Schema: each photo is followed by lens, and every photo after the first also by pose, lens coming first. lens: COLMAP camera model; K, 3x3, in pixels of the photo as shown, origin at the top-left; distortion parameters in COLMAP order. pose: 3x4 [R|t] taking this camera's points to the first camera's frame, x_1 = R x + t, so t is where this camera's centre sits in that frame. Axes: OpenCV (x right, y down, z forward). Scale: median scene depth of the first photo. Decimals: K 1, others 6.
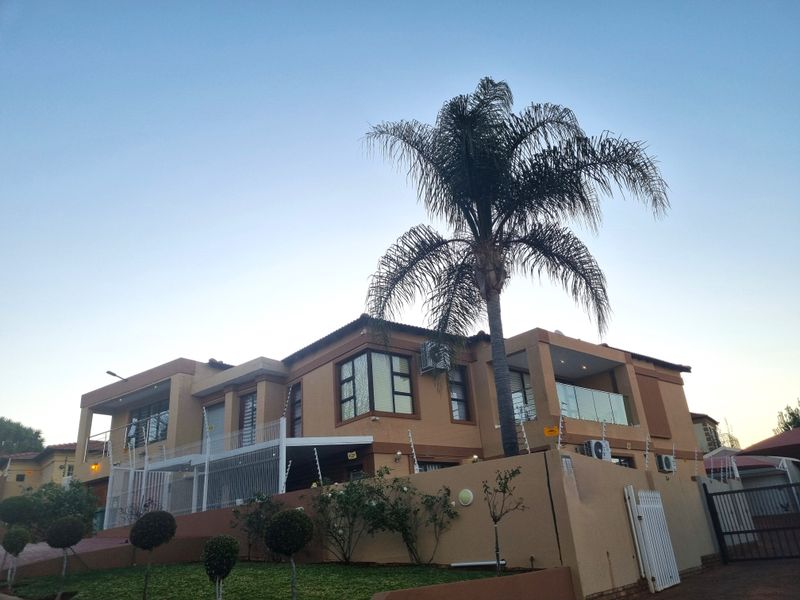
lens RADIAL K [[593.8, 0, 414.4], [0, 593.8, 278.7], [0, 0, 1]] dist [0.063316, -0.069684]
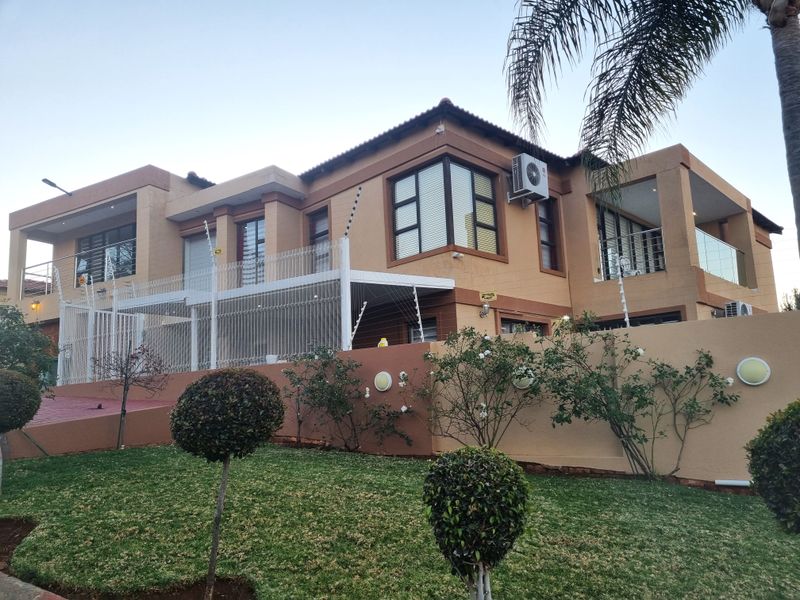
lens RADIAL K [[596.2, 0, 400.0], [0, 596.2, 300.0], [0, 0, 1]] dist [0.062884, -0.062470]
pose [[0.995668, 0.051102, 0.077673, -0.164913], [-0.068407, 0.968420, 0.239755, 0.111425], [-0.062968, -0.244030, 0.967721, 0.291345]]
